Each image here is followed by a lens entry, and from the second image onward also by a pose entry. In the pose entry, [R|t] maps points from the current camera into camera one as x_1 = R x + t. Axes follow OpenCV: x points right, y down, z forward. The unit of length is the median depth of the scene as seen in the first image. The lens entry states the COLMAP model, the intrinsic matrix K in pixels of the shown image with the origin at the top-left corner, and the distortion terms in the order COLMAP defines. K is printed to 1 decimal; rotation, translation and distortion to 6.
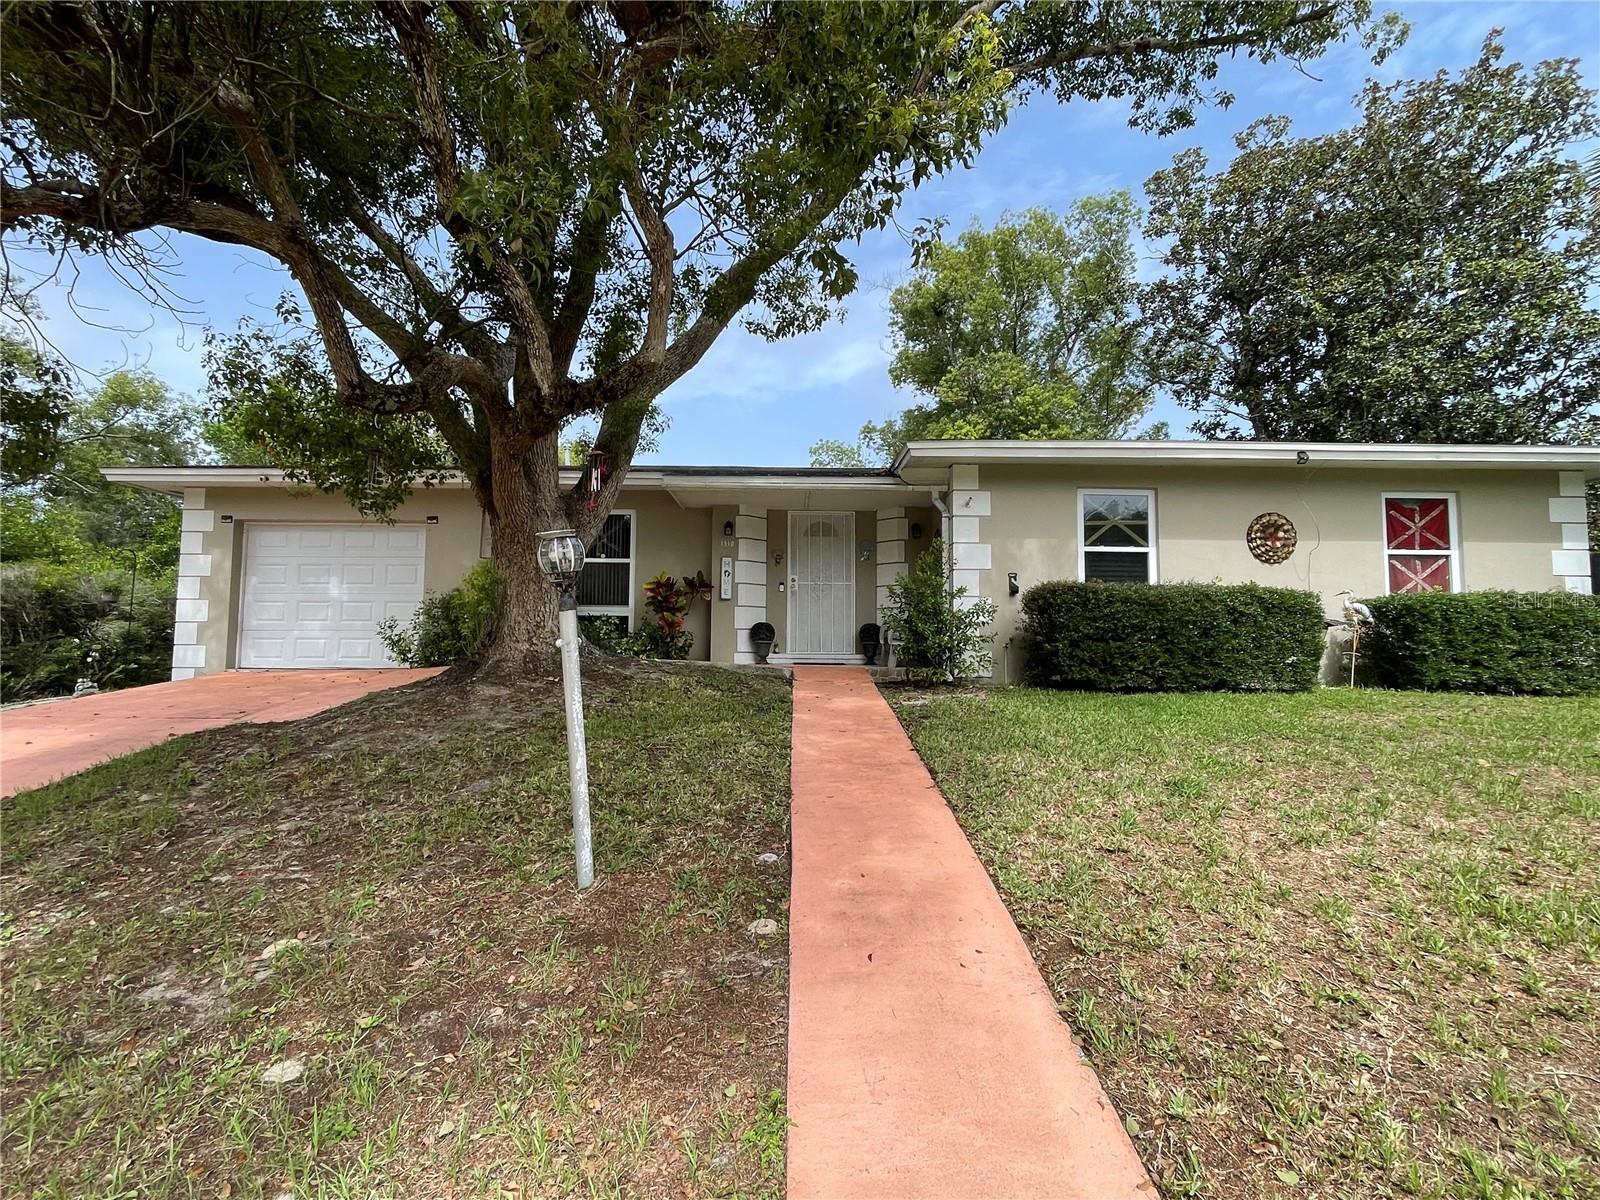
lens RADIAL K [[823.2, 0, 802.0], [0, 823.2, 598.6], [0, 0, 1]] dist [0.007822, 0.000566]
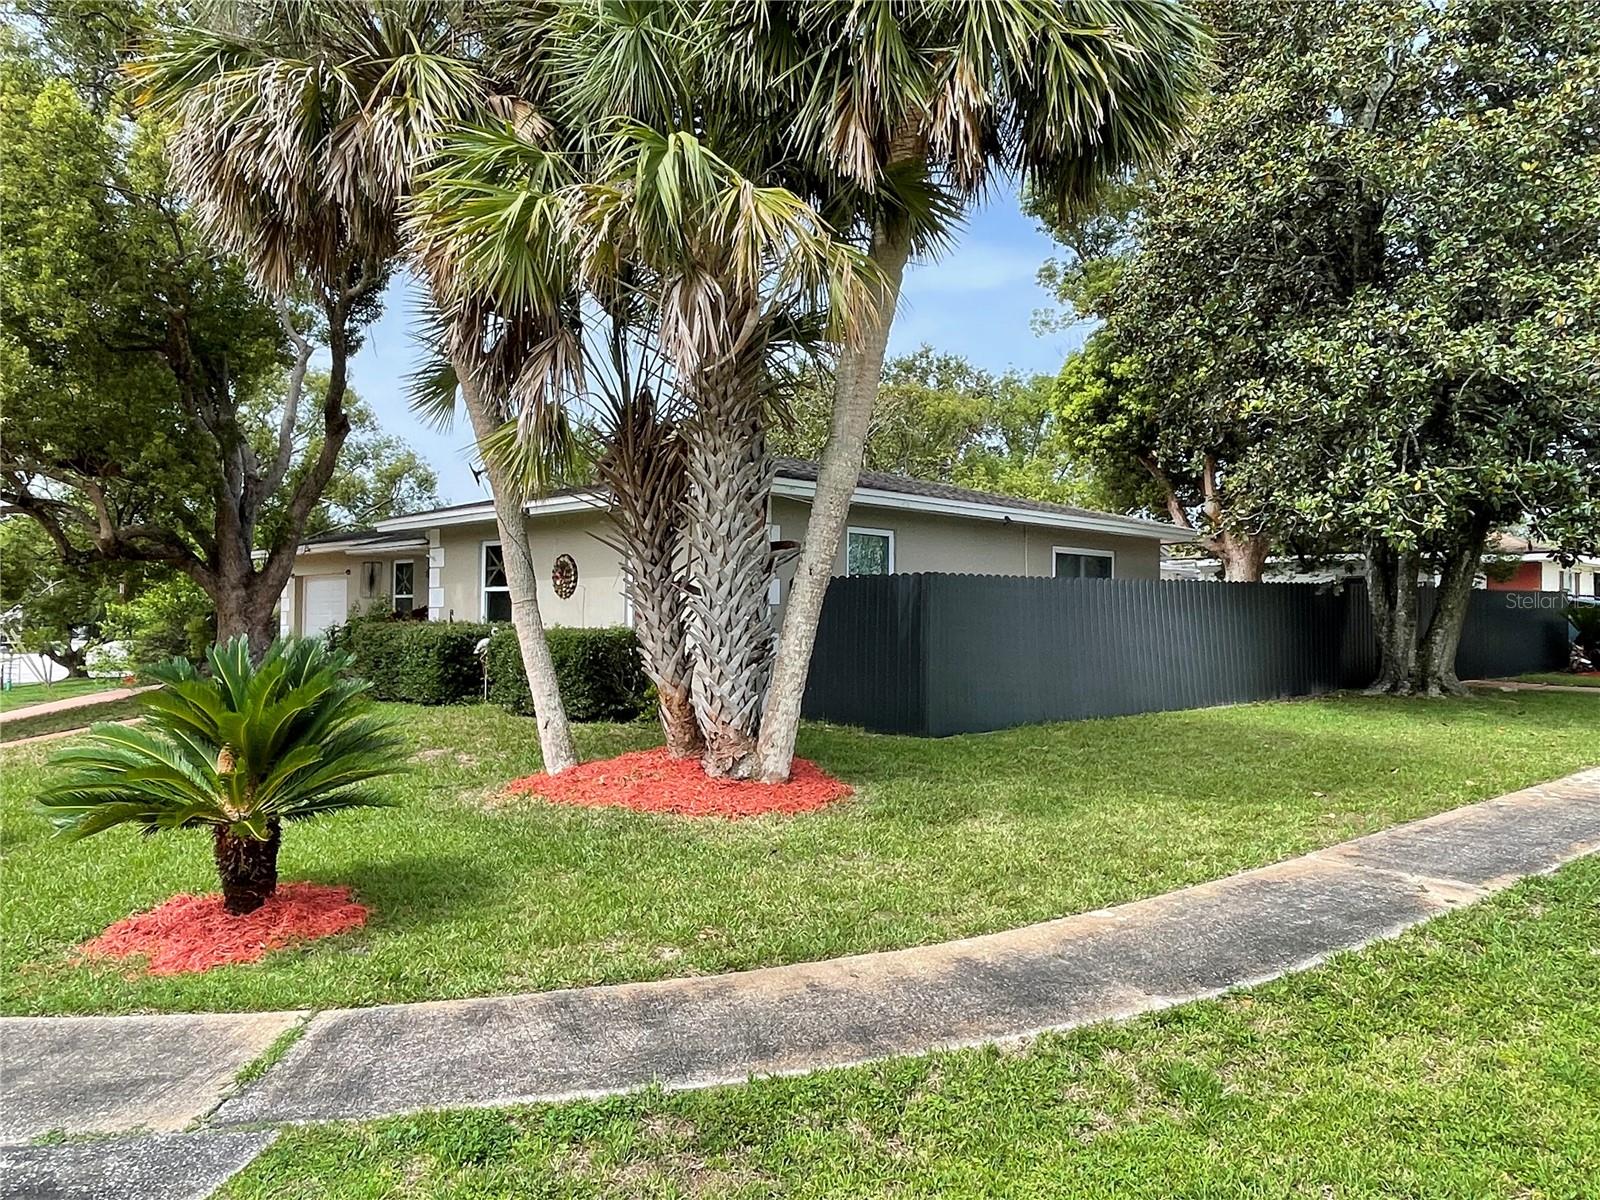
lens RADIAL K [[1172.3, 0, 800.6], [0, 1172.3, 611.2], [0, 0, 1]] dist [0.001526, 0.000358]
pose [[0.711898, -0.013422, -0.702154, 1.943644], [0.048850, 0.998342, 0.030444, -0.057656], [0.700581, -0.055973, 0.711374, 0.053537]]
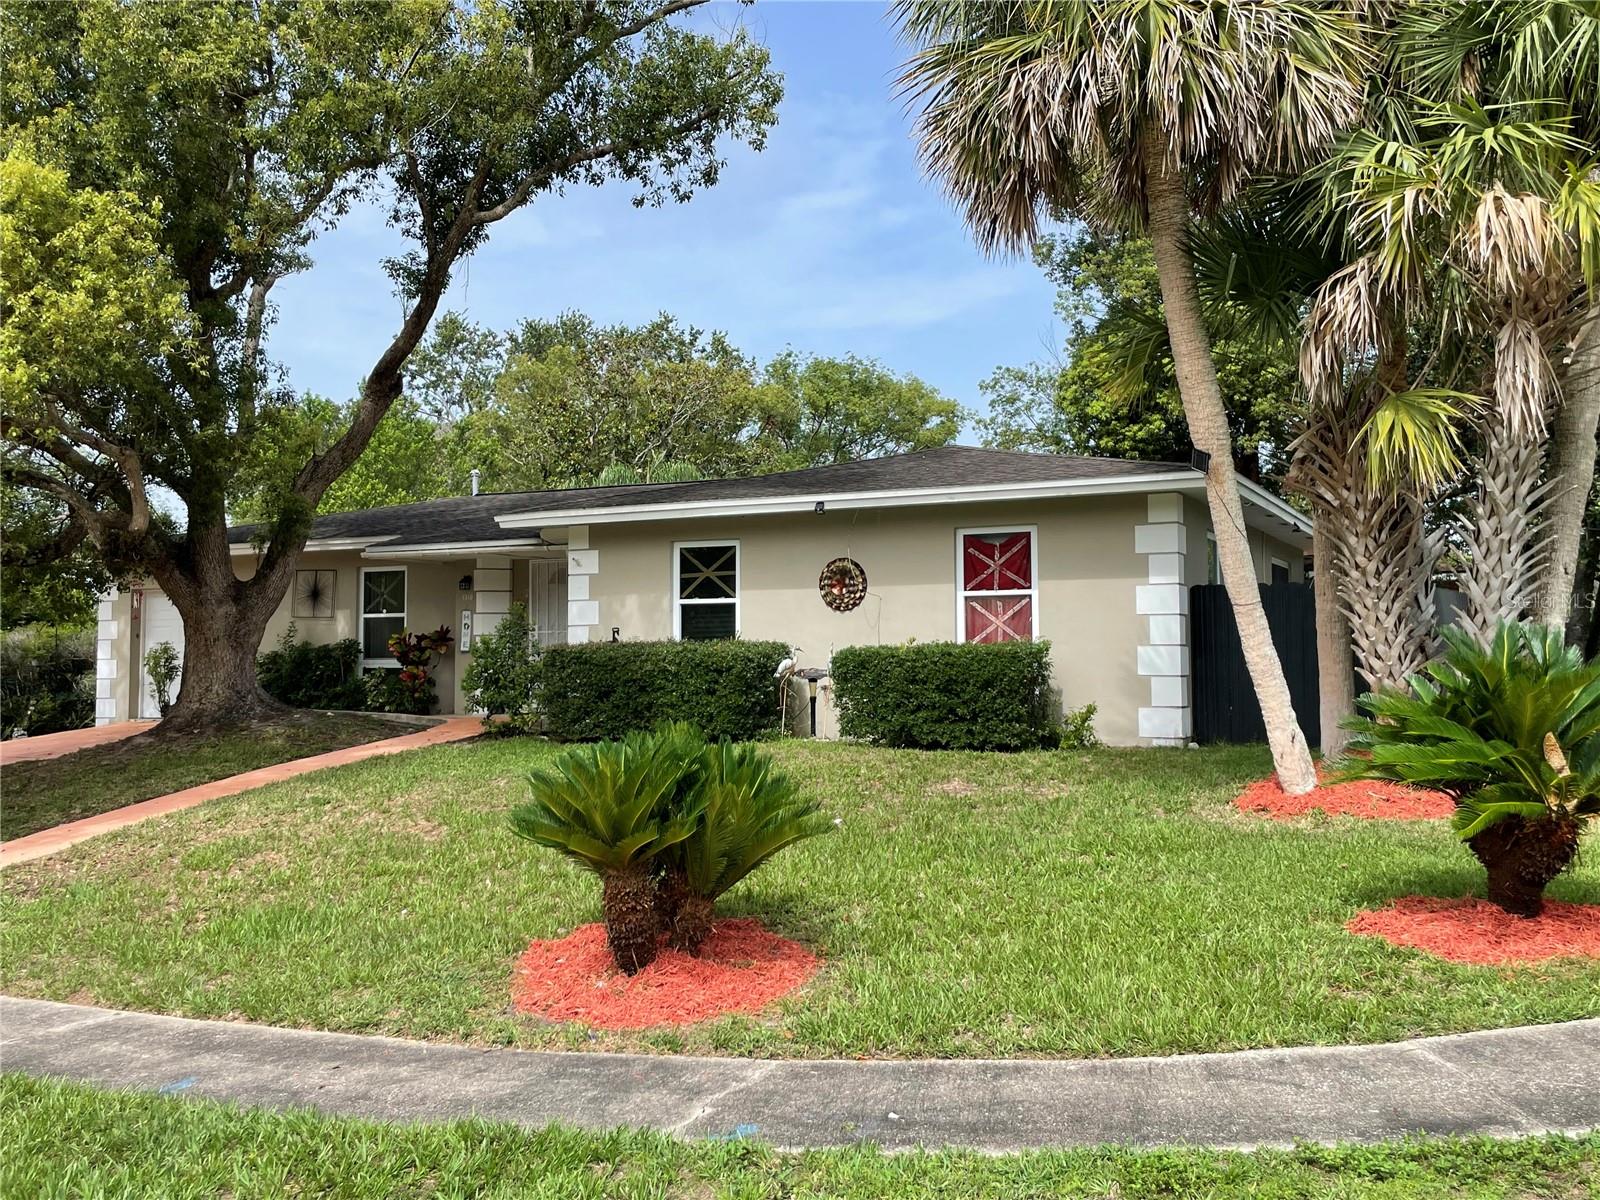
lens RADIAL K [[1496.2, 0, 797.7], [0, 1496.2, 591.6], [0, 0, 1]] dist [0.021696, 0.000000]
pose [[0.896033, -0.036858, -0.442455, 1.279864], [0.044243, 0.999000, 0.006379, -0.077644], [0.441778, -0.025291, 0.896768, -0.583553]]
